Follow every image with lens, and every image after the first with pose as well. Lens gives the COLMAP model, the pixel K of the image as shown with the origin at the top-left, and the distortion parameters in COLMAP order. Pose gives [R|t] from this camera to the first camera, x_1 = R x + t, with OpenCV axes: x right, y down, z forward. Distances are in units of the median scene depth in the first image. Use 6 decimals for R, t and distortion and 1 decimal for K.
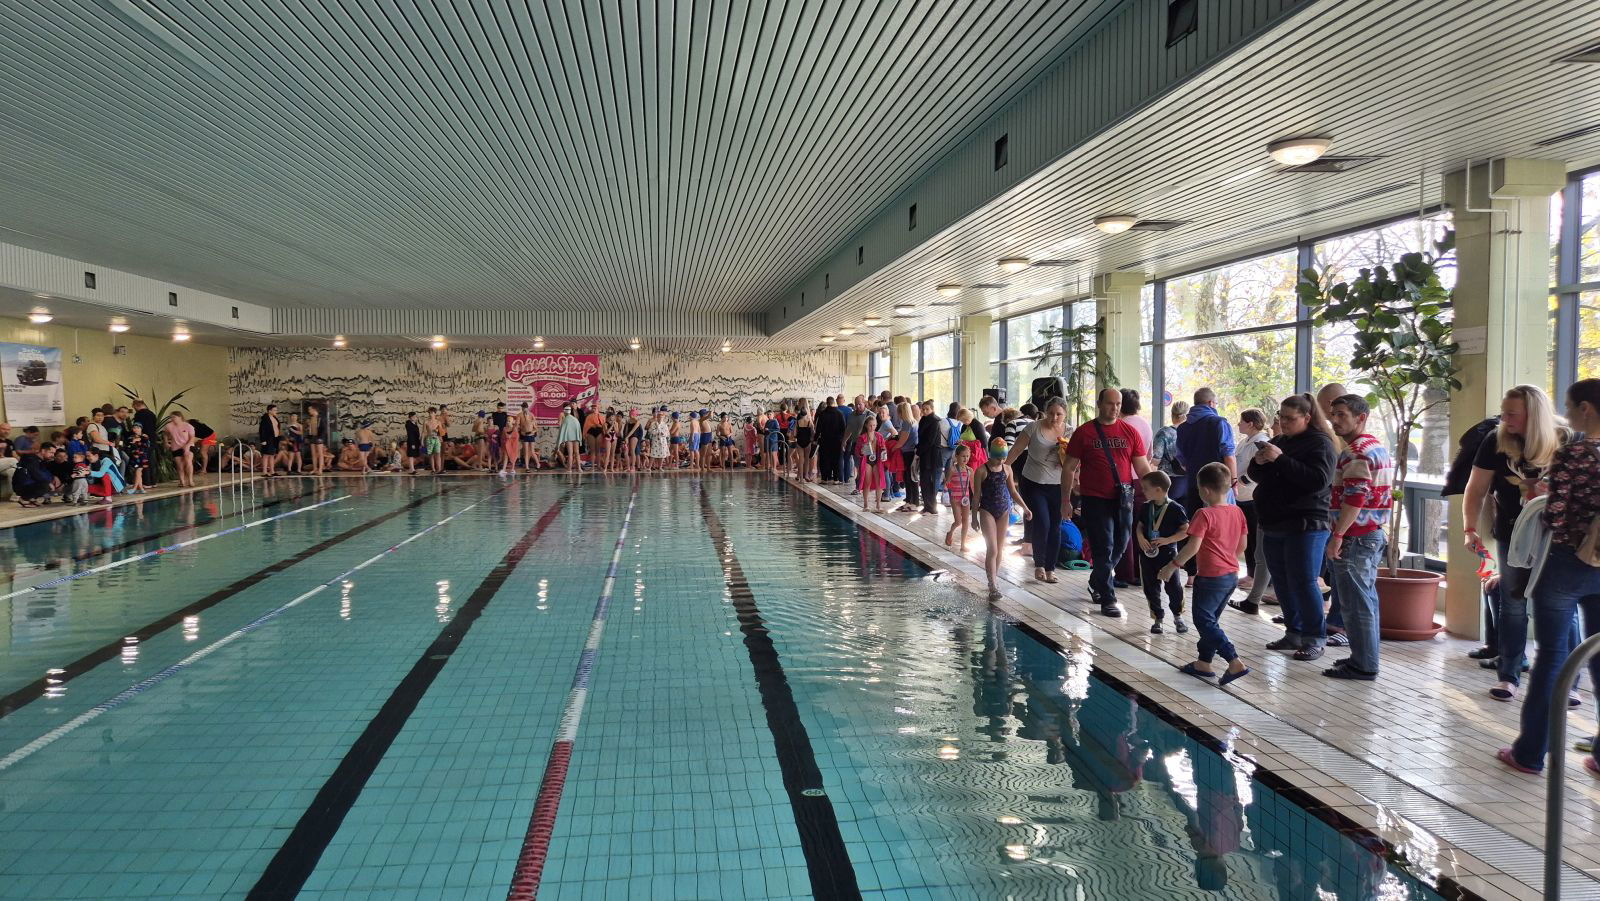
lens RADIAL K [[1070.5, 0, 799.4], [0, 1070.5, 431.1], [0, 0, 1]] dist [0.081229, -0.074771]
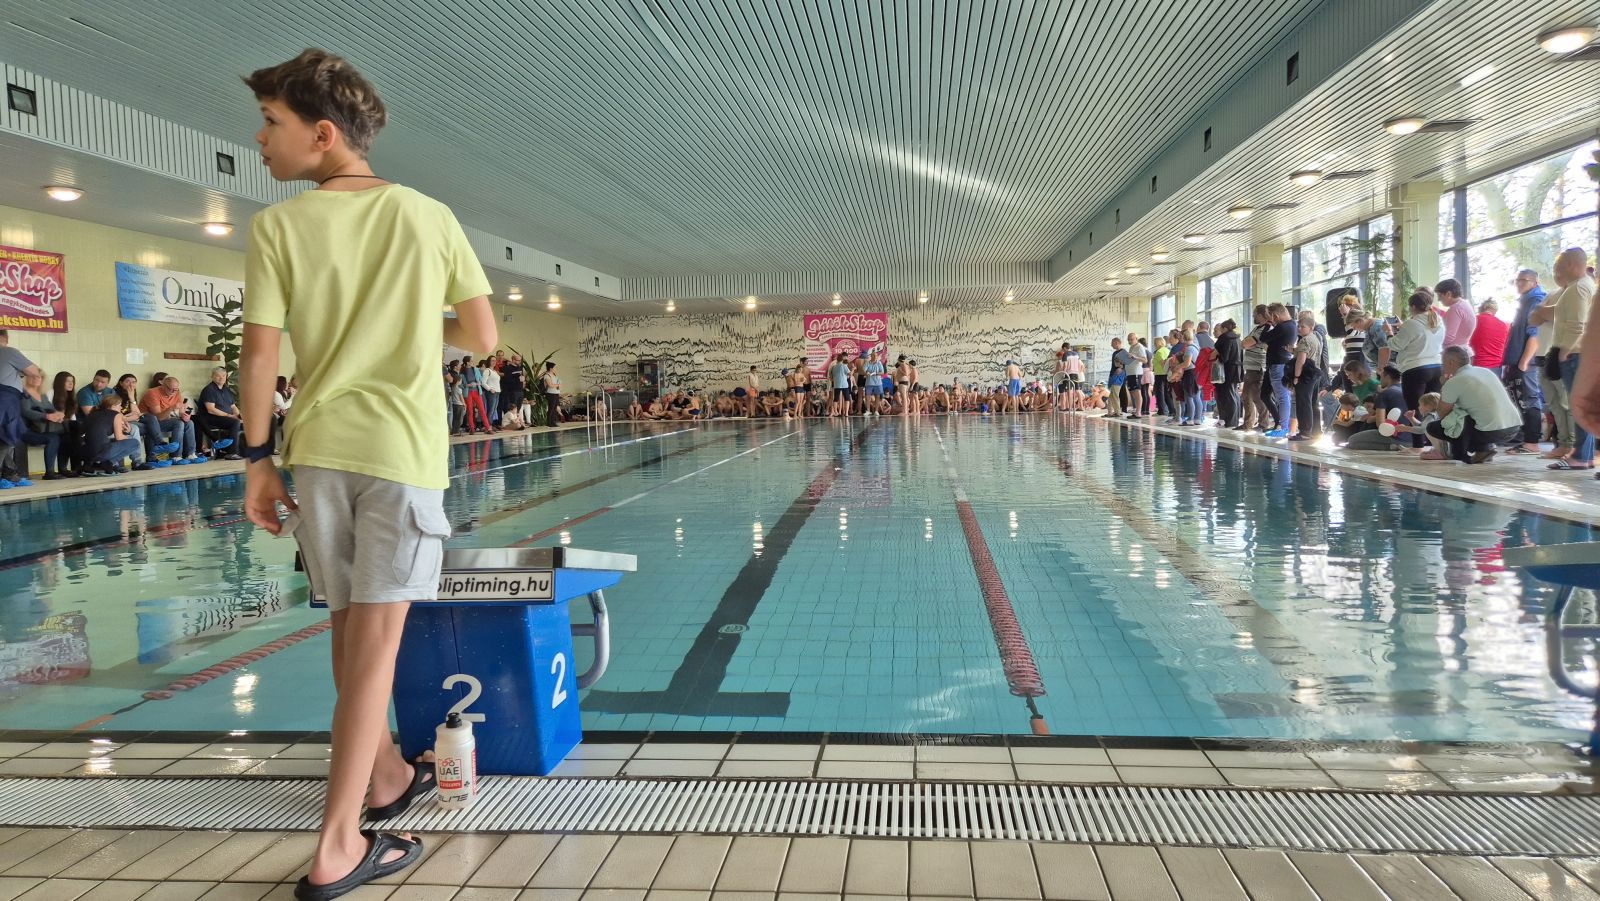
lens RADIAL K [[1070.5, 0, 799.4], [0, 1070.5, 431.1], [0, 0, 1]] dist [0.081229, -0.074771]
pose [[0.970528, -0.011846, -0.240699, -0.018603], [0.016876, 0.999680, 0.018846, 0.037097], [0.240399, -0.022353, 0.970417, -0.101066]]
